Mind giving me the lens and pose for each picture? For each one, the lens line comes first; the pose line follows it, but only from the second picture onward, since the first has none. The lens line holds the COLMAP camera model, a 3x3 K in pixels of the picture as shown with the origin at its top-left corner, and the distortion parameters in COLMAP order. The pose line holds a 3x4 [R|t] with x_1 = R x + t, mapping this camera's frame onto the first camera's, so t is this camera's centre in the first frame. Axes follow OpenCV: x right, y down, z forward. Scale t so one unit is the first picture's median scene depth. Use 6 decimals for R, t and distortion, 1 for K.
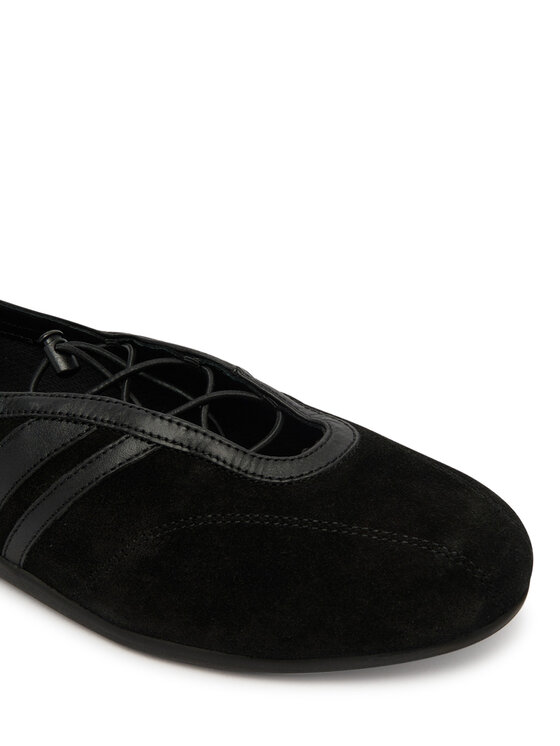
lens RADIAL K [[685.9, 0, 279.7], [0, 685.9, 373.8], [0, 0, 1]] dist [-0.001013, 0.000000]
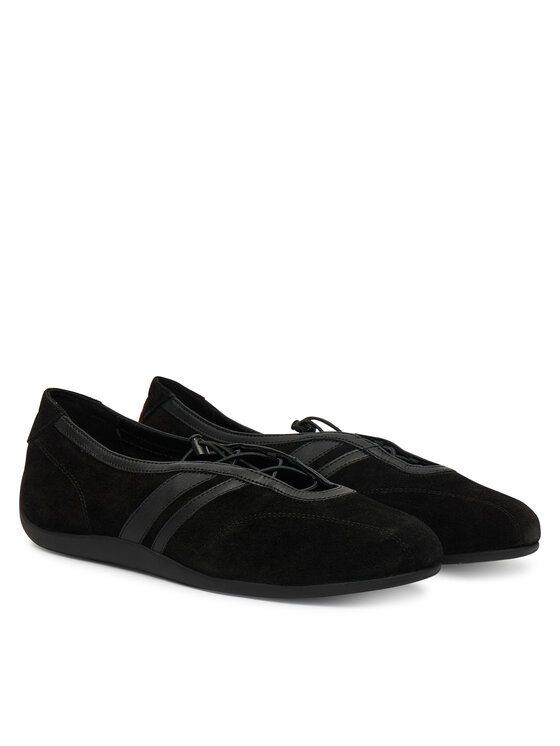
lens RADIAL K [[2026.5, 0, 280.0], [0, 2026.5, 373.0], [0, 0, 1]] dist [-0.024168, 0.000000]
pose [[0.981293, 0.060722, -0.182695, 0.896340], [-0.132411, 0.901741, -0.411498, 2.088301], [0.139757, 0.427991, 0.892912, -4.037667]]
